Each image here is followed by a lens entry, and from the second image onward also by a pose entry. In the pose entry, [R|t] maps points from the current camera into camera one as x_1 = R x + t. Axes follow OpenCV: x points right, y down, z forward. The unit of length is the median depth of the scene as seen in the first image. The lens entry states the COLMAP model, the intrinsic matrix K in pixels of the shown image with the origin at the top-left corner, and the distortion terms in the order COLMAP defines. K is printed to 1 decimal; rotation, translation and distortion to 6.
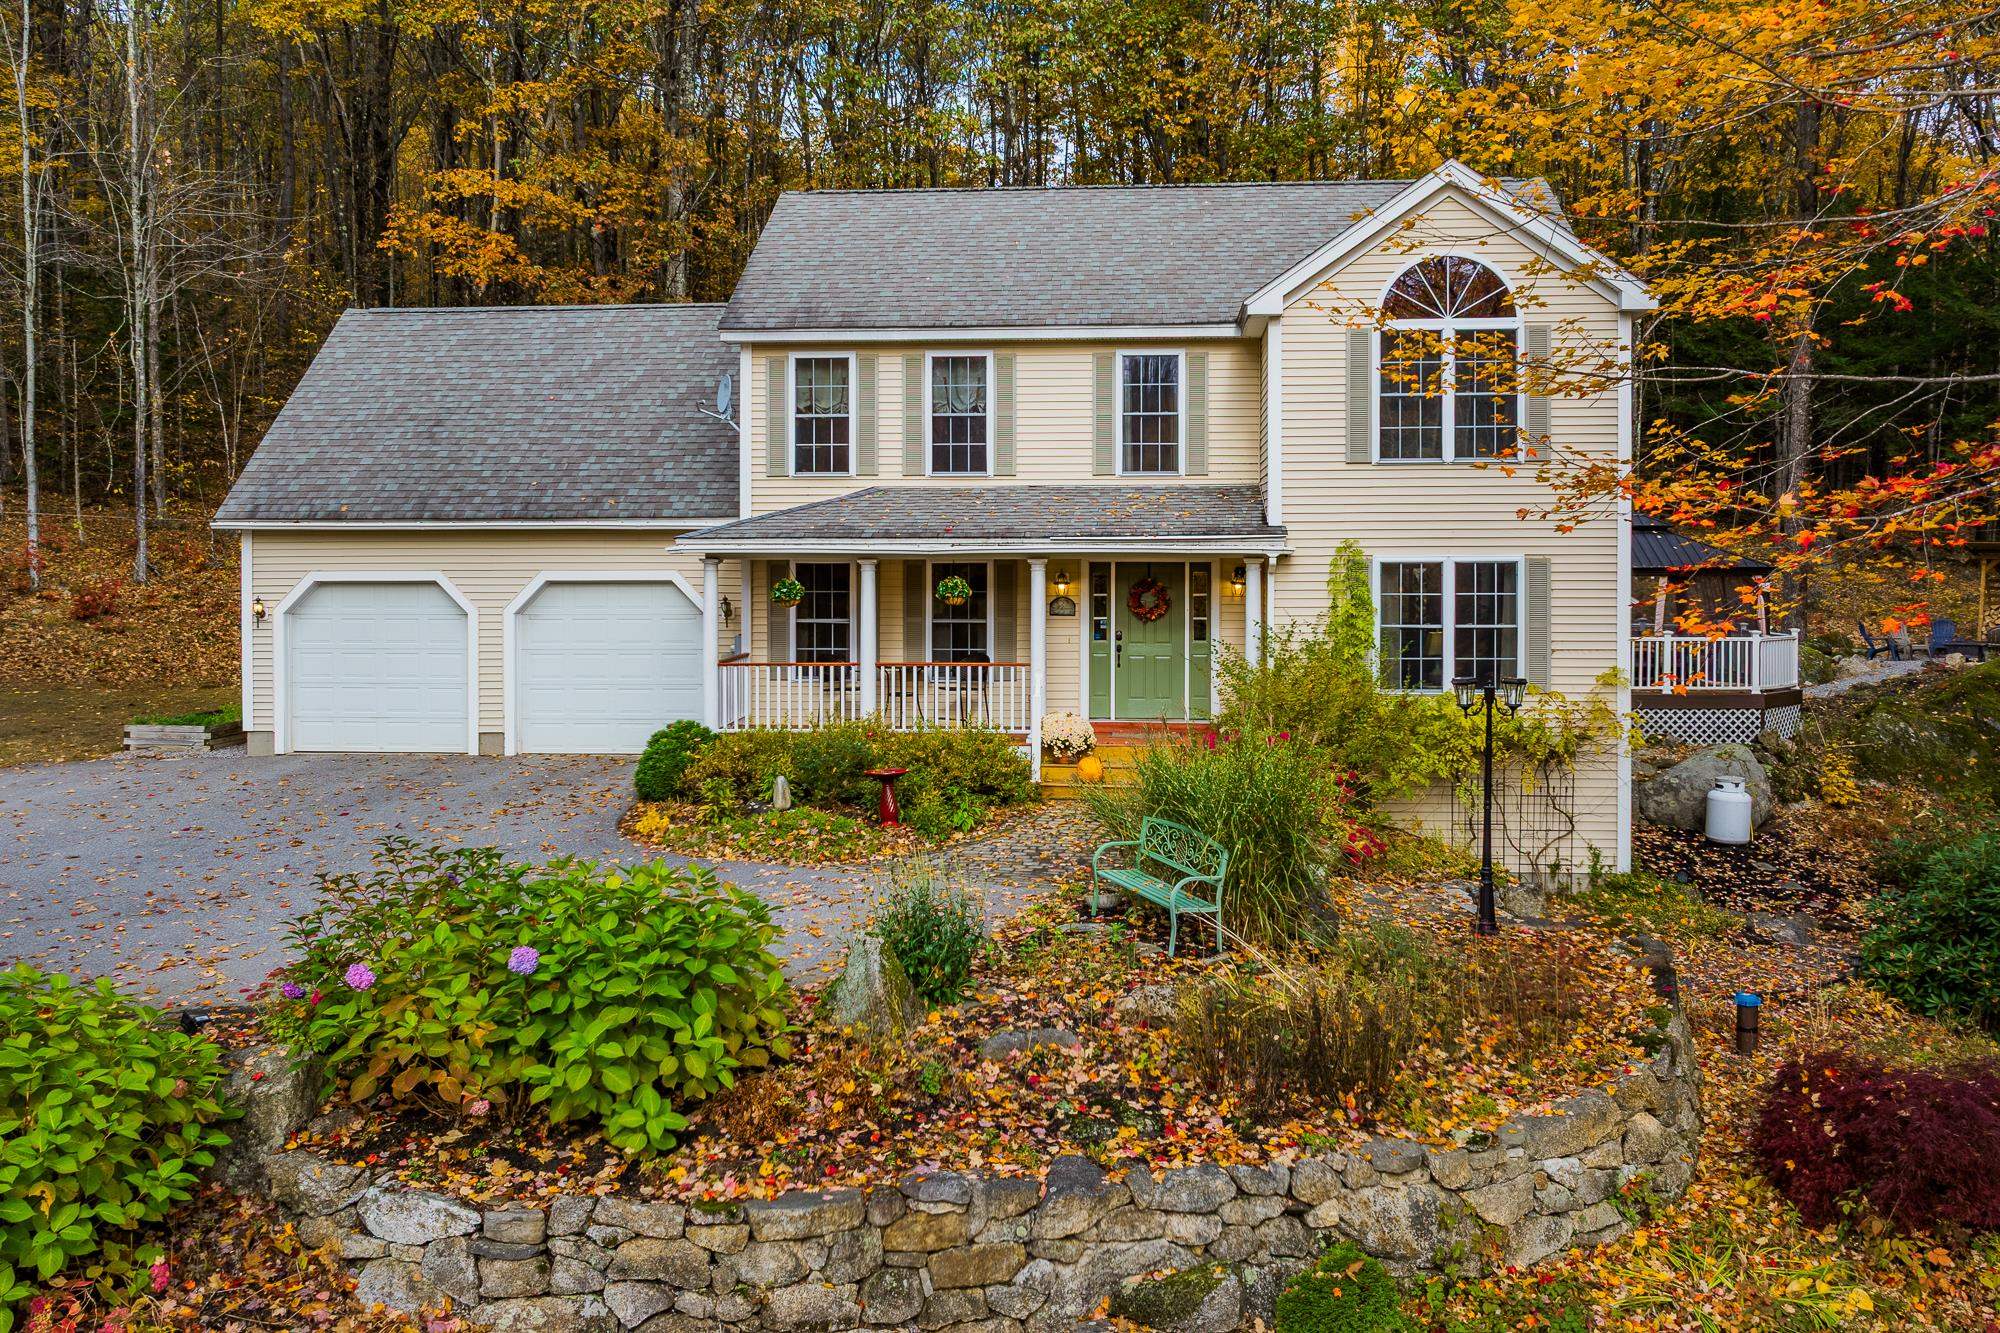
lens RADIAL K [[1669.8, 0, 1002.3], [0, 1669.8, 651.3], [0, 0, 1]] dist [-0.002454, -0.026045]
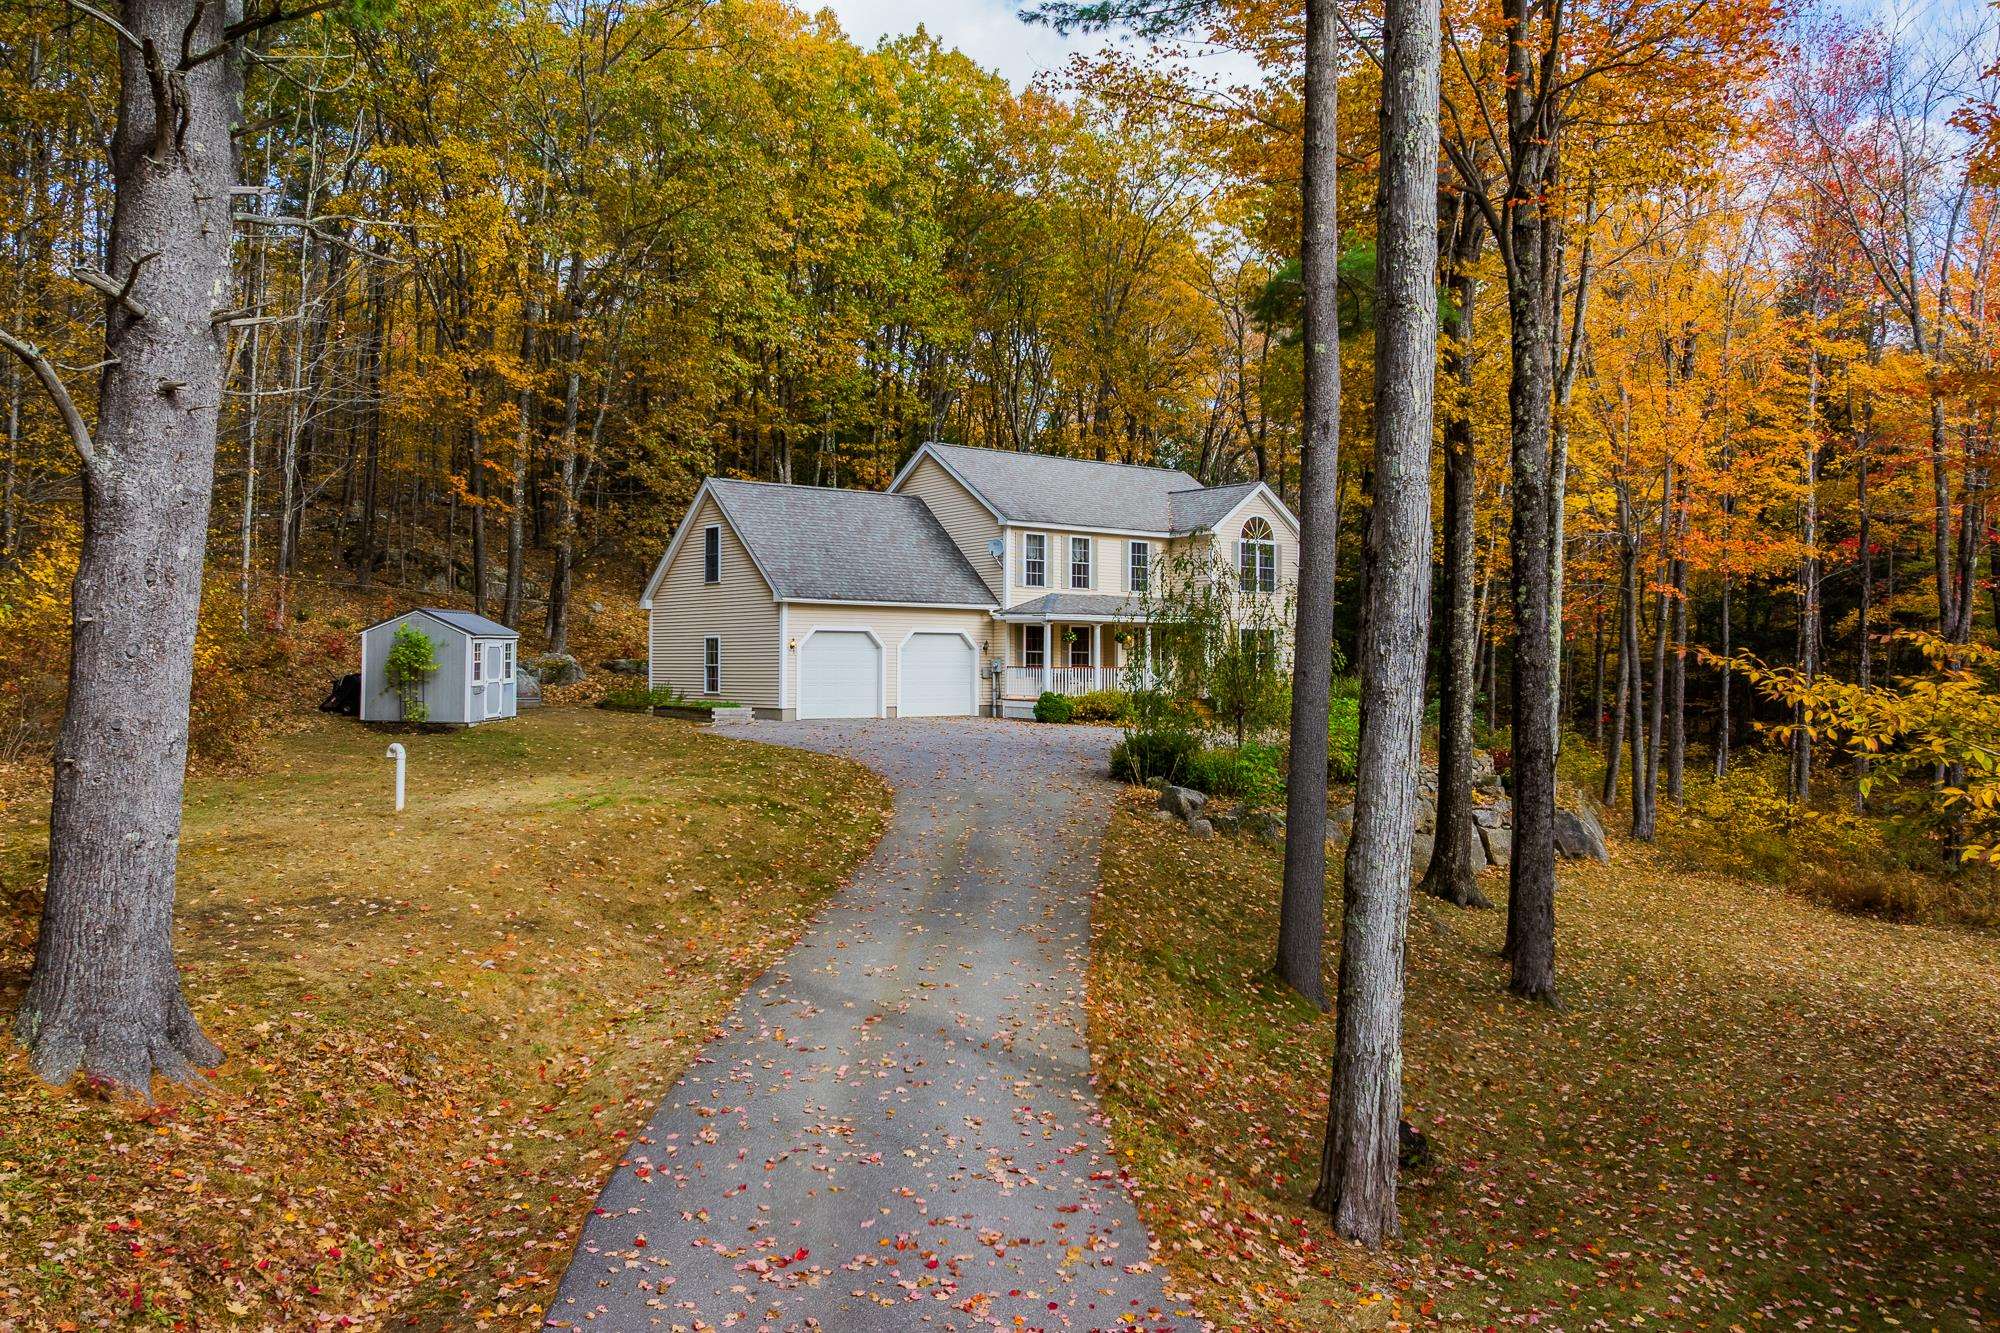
lens RADIAL K [[1669.8, 0, 1004.3], [0, 1669.8, 671.8], [0, 0, 1]] dist [-0.002454, -0.026045]
pose [[0.708526, 0.002793, 0.705679, -1.837432], [0.033264, 0.998748, -0.037351, 0.097399], [-0.704901, 0.049938, 0.707546, -0.588569]]
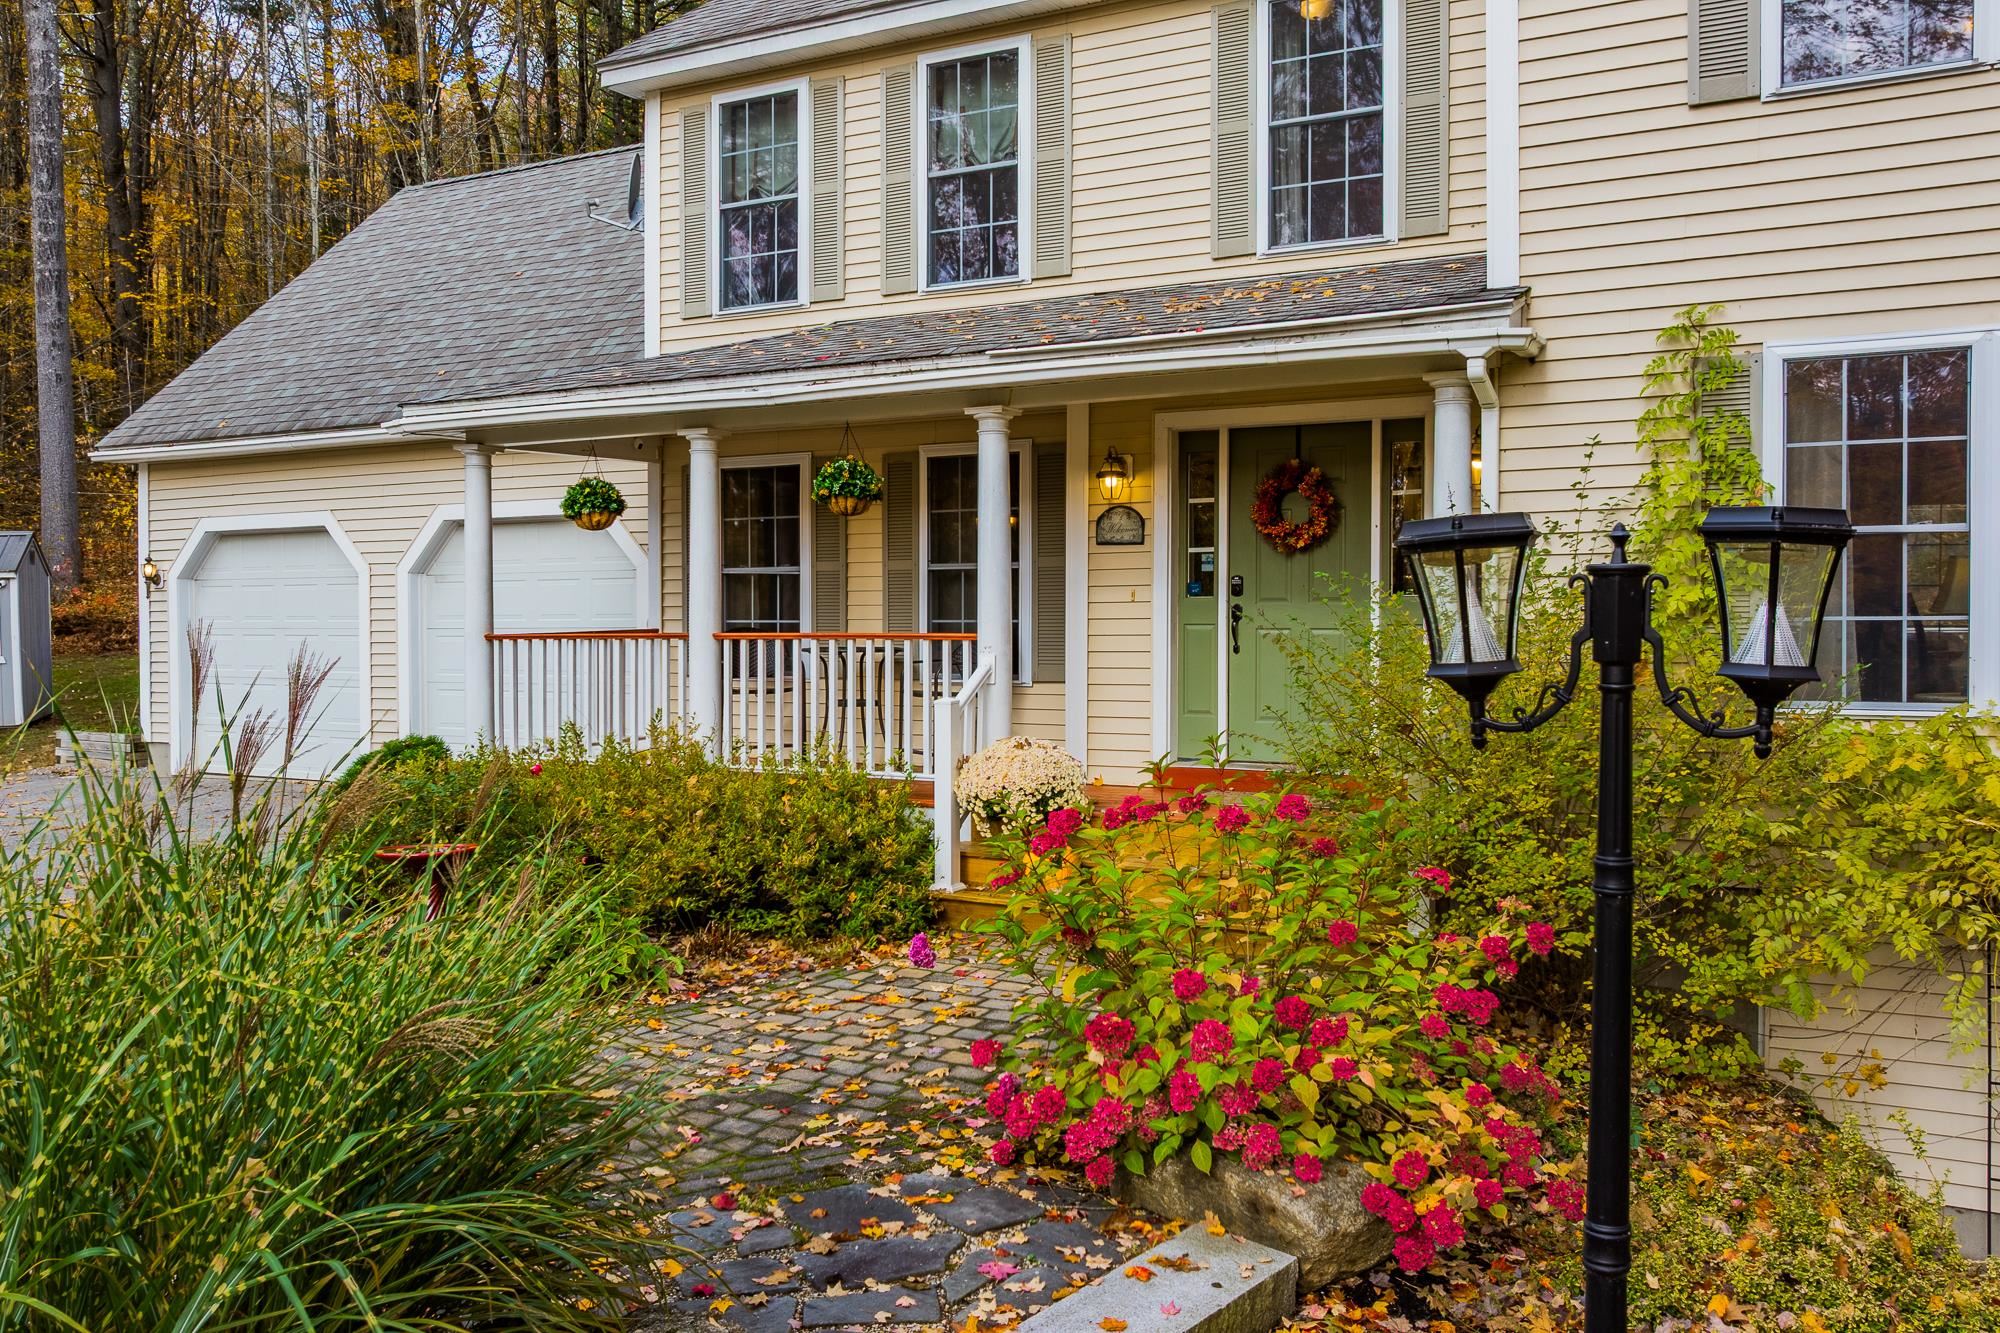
lens RADIAL K [[1669.8, 0, 999.8], [0, 1669.8, 705.9], [0, 0, 1]] dist [-0.002454, -0.026045]
pose [[0.910521, 0.020848, -0.412936, 0.212083], [-0.021869, 0.999758, 0.002254, 0.025887], [0.412884, 0.006978, 0.910757, 0.562281]]
